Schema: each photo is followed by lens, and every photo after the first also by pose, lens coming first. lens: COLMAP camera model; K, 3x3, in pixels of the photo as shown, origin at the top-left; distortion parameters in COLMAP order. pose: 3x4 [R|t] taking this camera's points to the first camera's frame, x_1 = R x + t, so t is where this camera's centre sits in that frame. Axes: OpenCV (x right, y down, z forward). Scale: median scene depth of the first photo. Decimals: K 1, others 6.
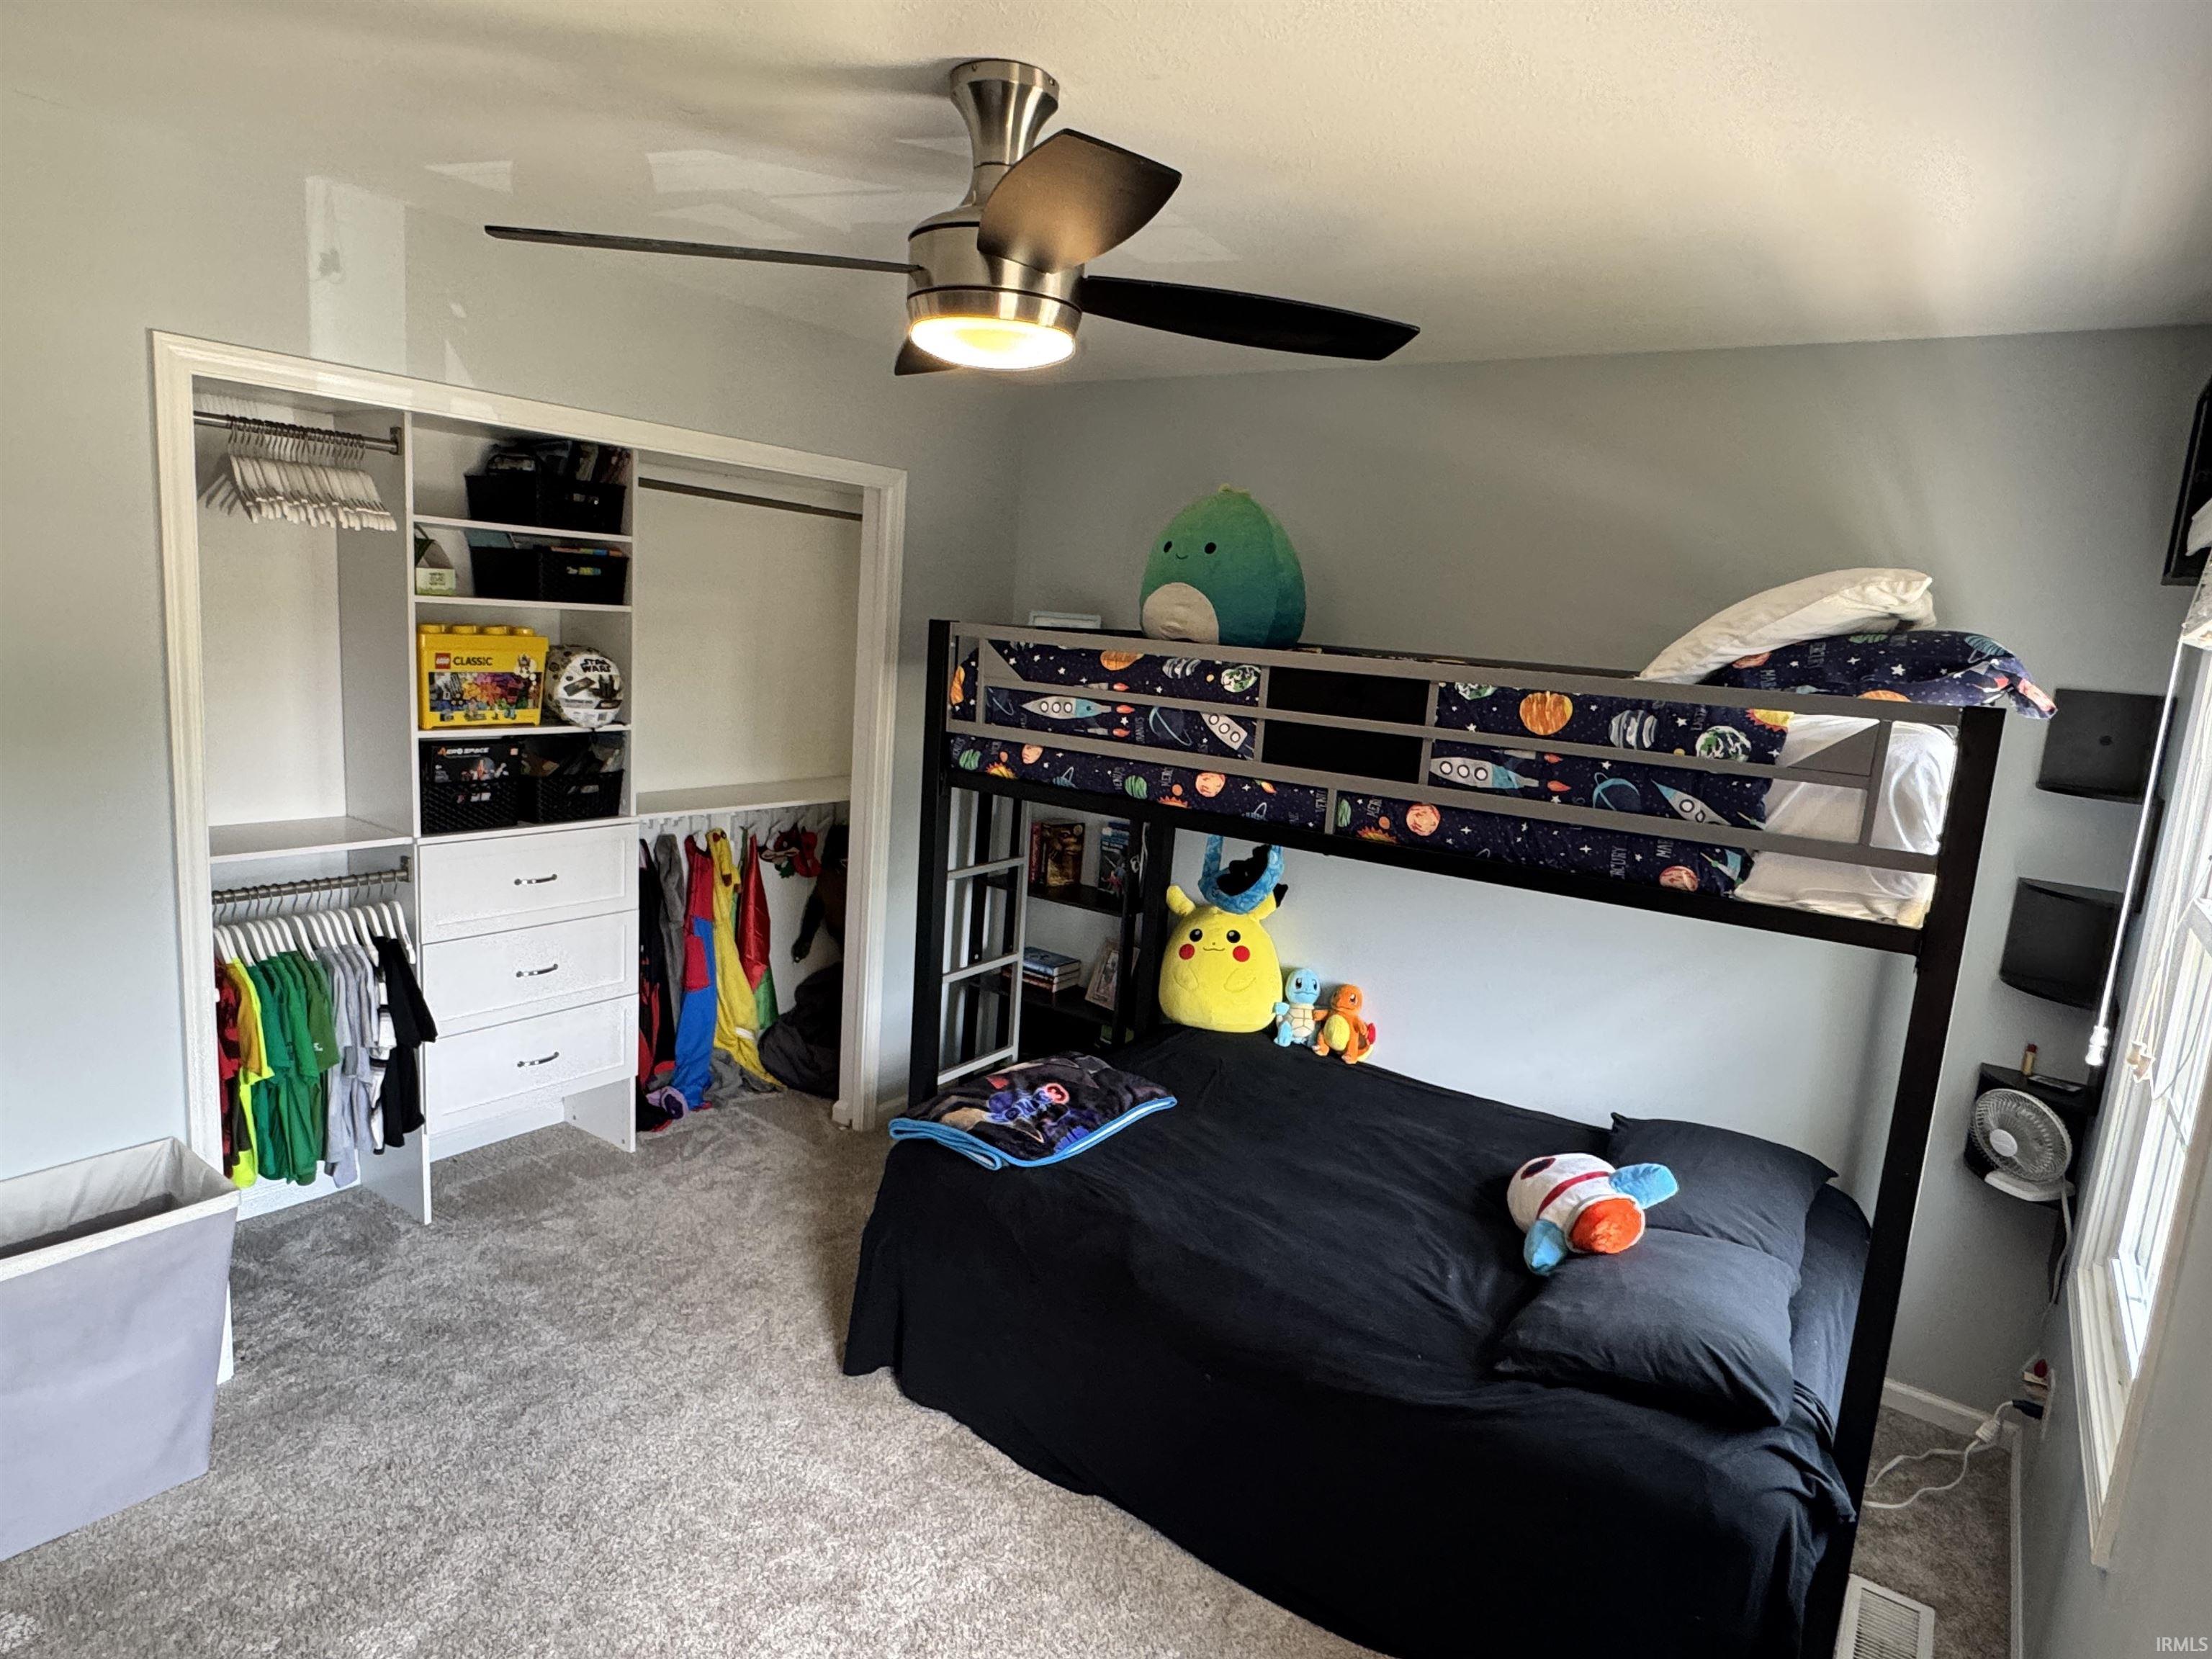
lens RADIAL K [[1269.2, 0, 1090.0], [0, 1269.2, 844.5], [0, 0, 1]] dist [-0.003337, -0.000227]
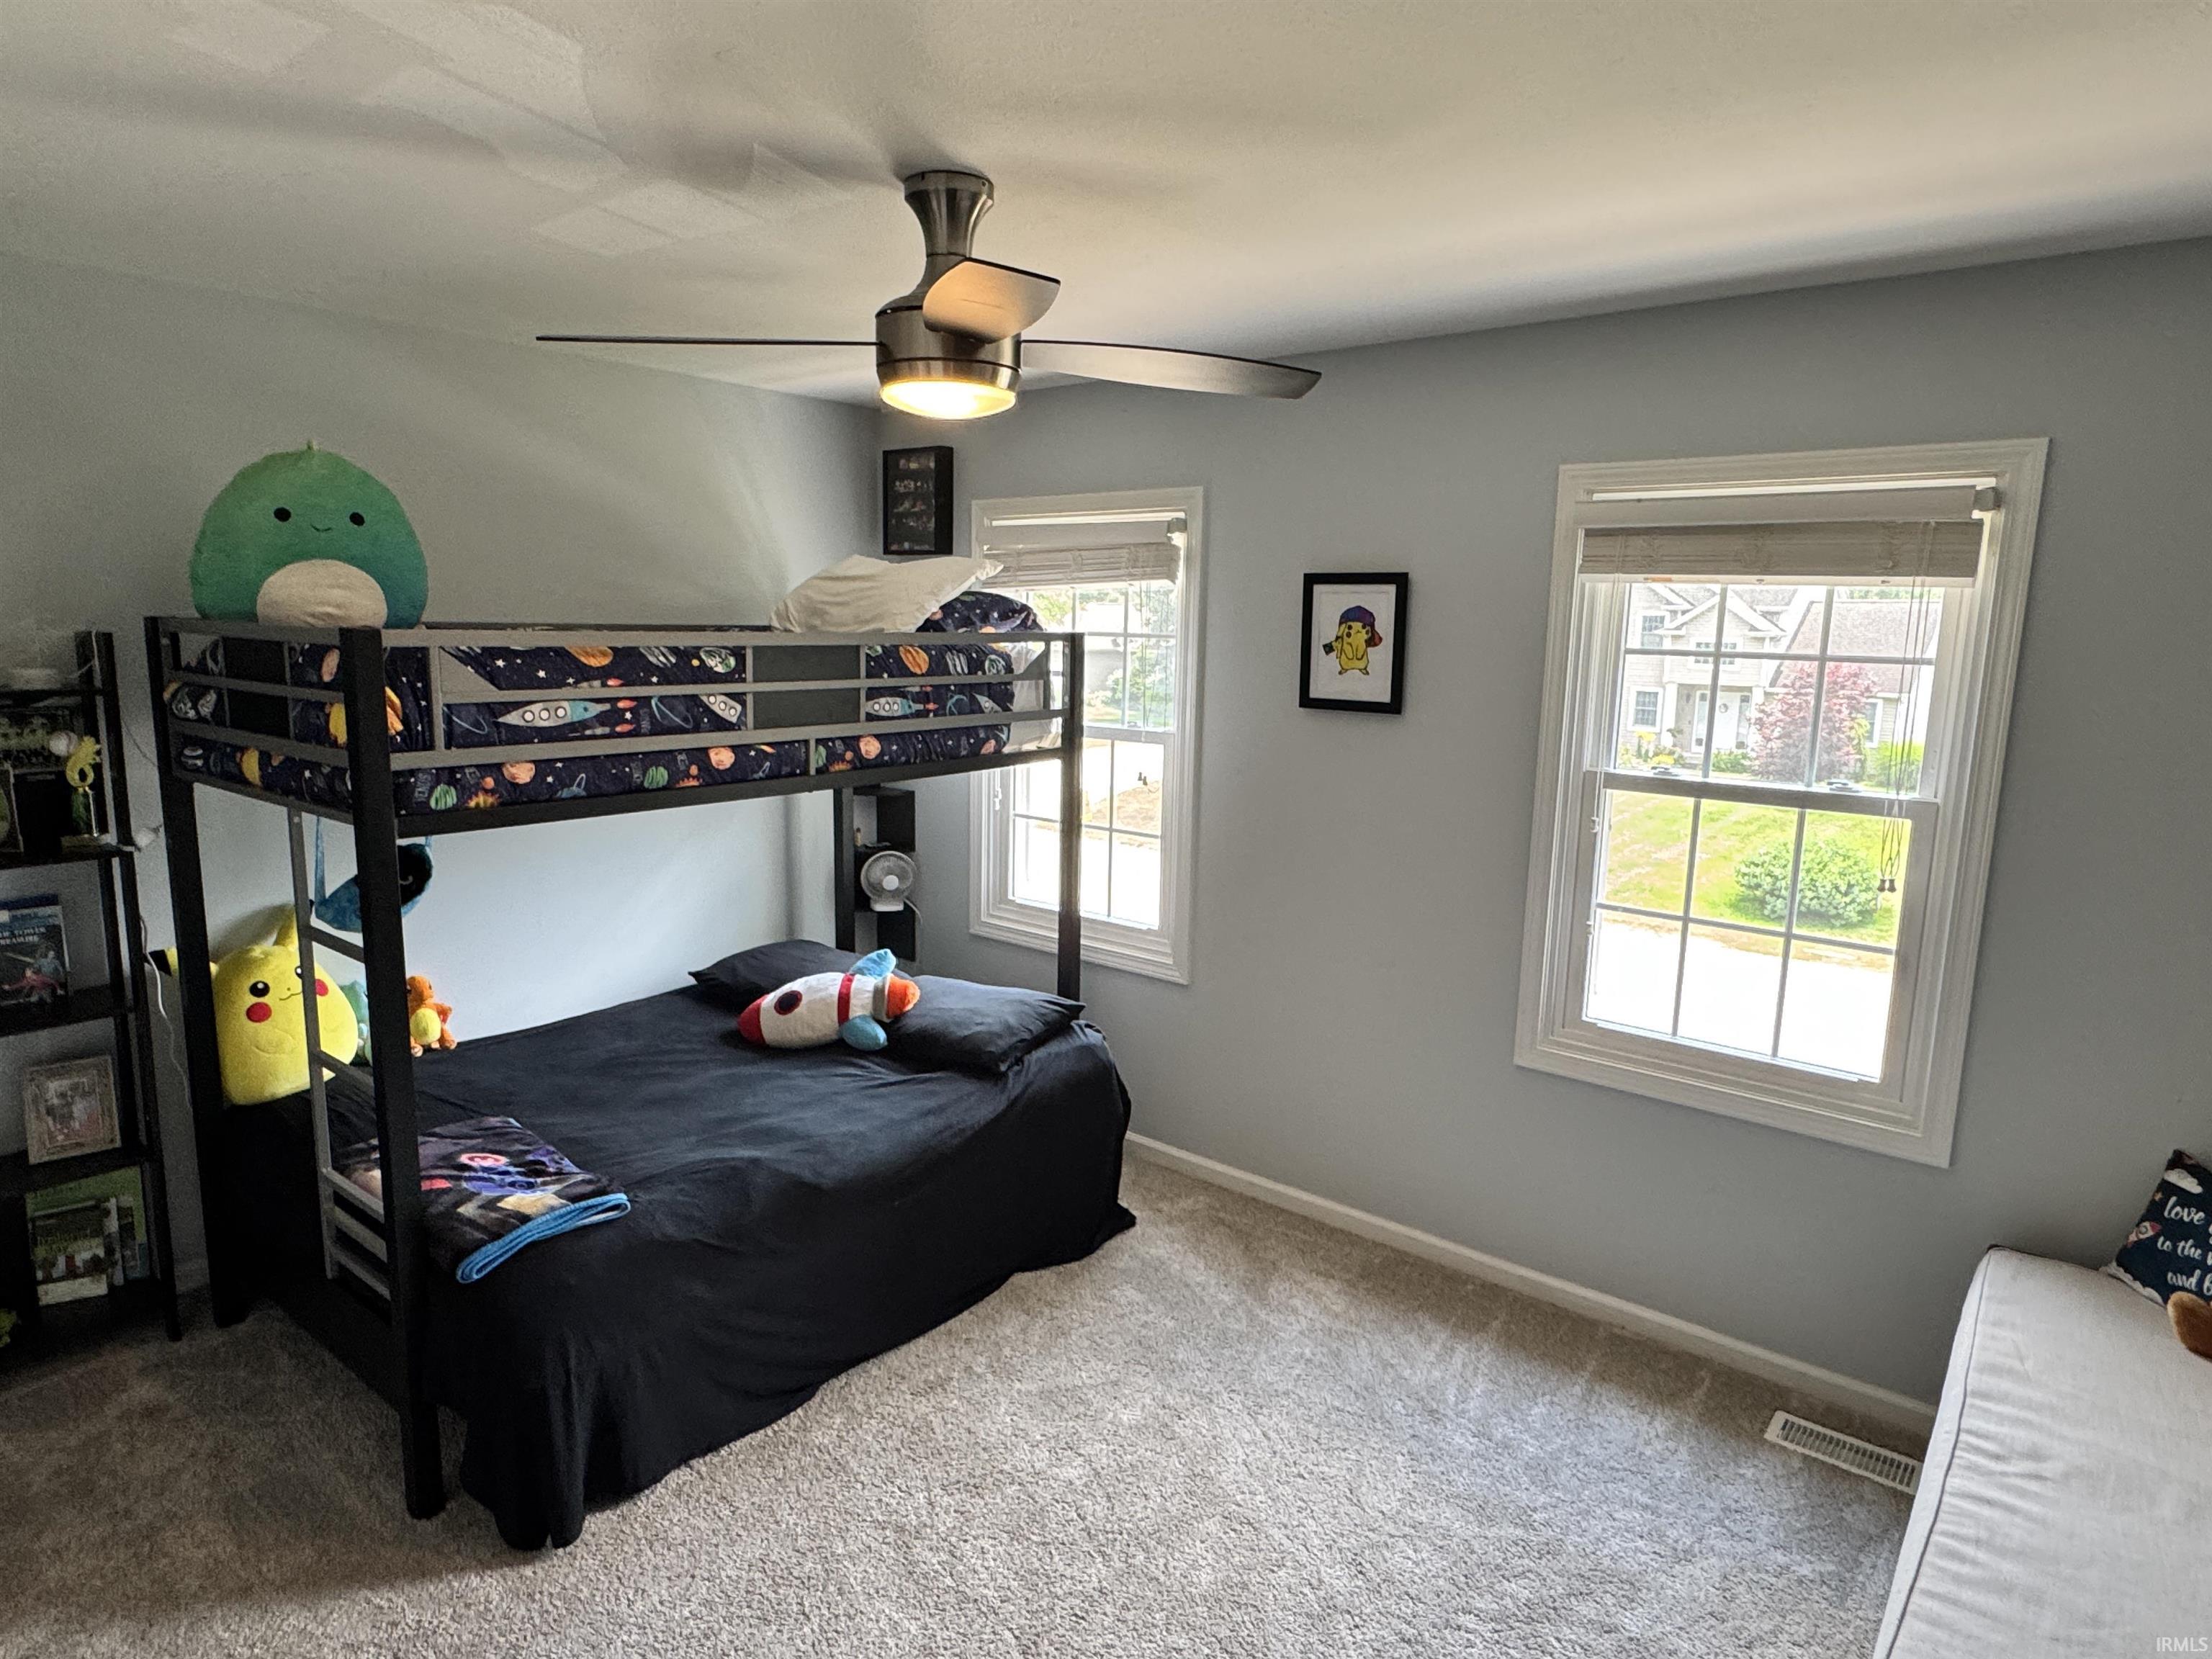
lens RADIAL K [[1269.2, 0, 1090.0], [0, 1269.2, 844.5], [0, 0, 1]] dist [-0.003337, -0.000227]
pose [[0.072647, -0.244711, 0.966871, -0.946858], [0.164854, 0.959044, 0.230344, -0.172596], [-0.983639, 0.142659, 0.110013, 0.559910]]
